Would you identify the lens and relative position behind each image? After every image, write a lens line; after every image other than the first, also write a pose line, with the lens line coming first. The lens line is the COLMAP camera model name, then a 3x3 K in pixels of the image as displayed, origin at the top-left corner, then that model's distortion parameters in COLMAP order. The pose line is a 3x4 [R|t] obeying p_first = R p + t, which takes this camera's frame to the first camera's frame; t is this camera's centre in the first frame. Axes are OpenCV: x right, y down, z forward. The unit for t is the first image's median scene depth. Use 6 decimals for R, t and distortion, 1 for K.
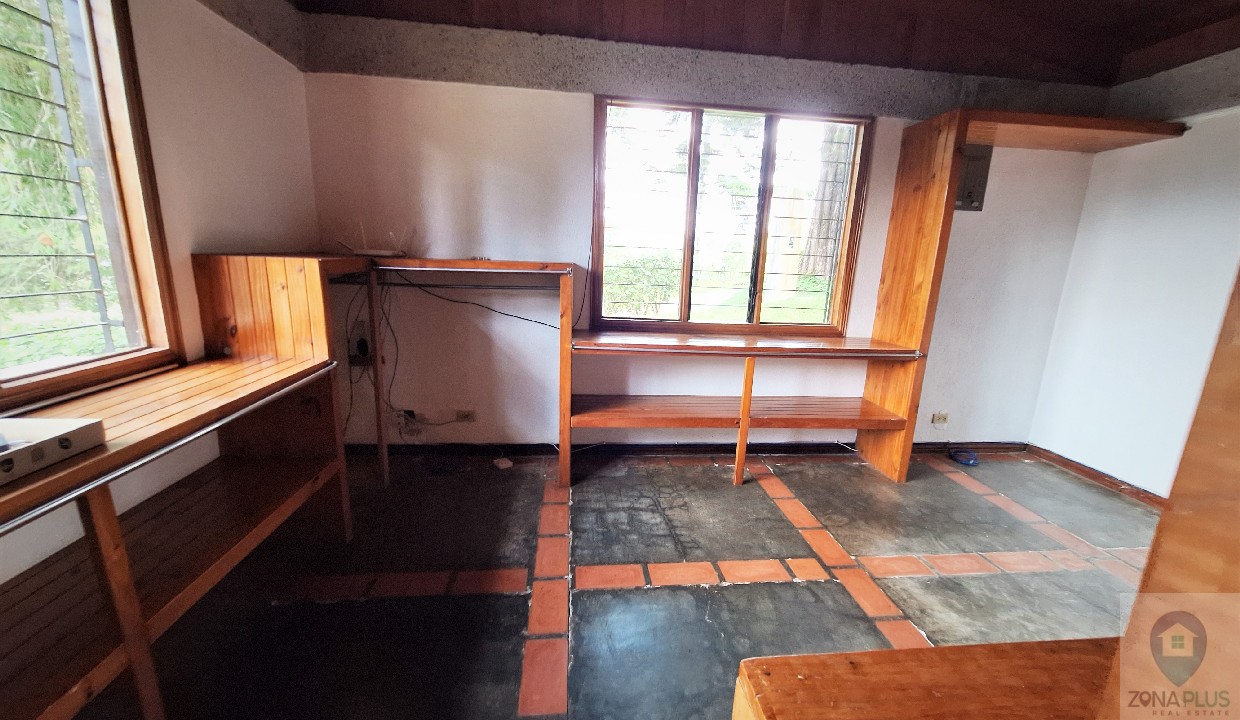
lens RADIAL K [[488.4, 0, 623.6], [0, 488.4, 365.5], [0, 0, 1]] dist [-0.000913, -0.000067]
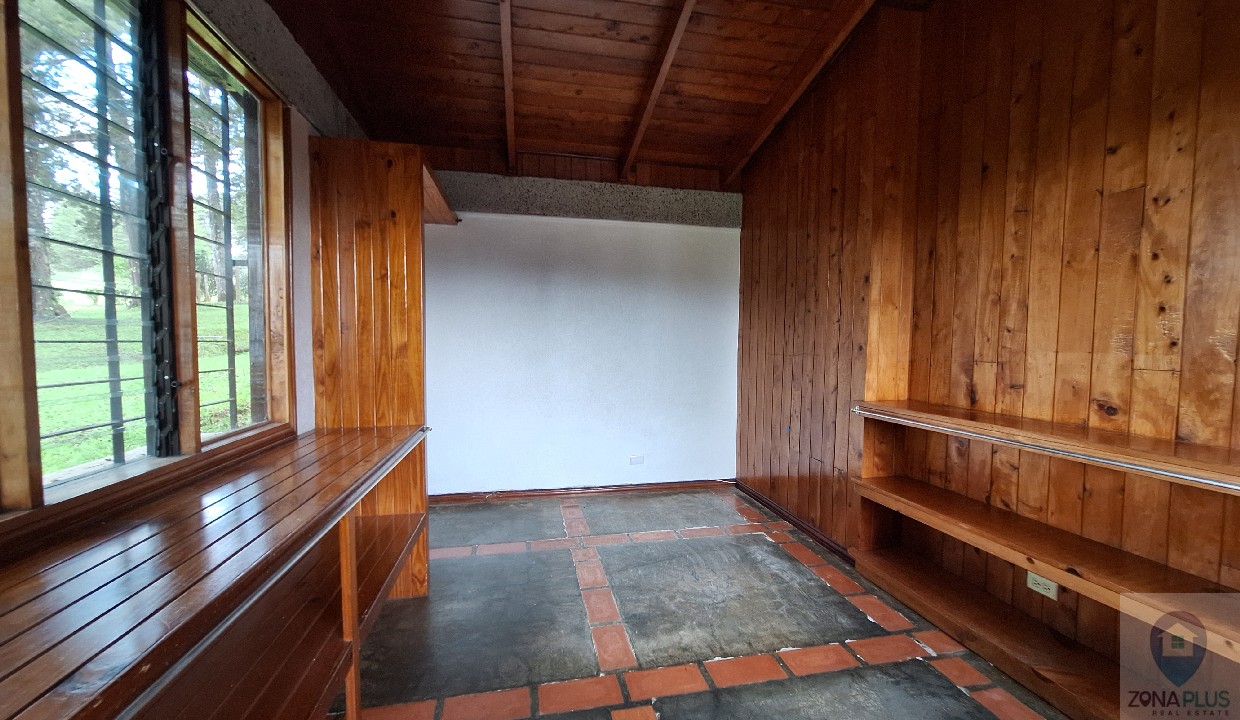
lens RADIAL K [[488.4, 0, 623.6], [0, 488.4, 365.5], [0, 0, 1]] dist [-0.000913, -0.000067]
pose [[-0.103655, -0.089022, 0.990621, -0.281366], [0.210788, 0.971396, 0.109351, -0.180005], [-0.972021, 0.220146, -0.081926, 0.894065]]
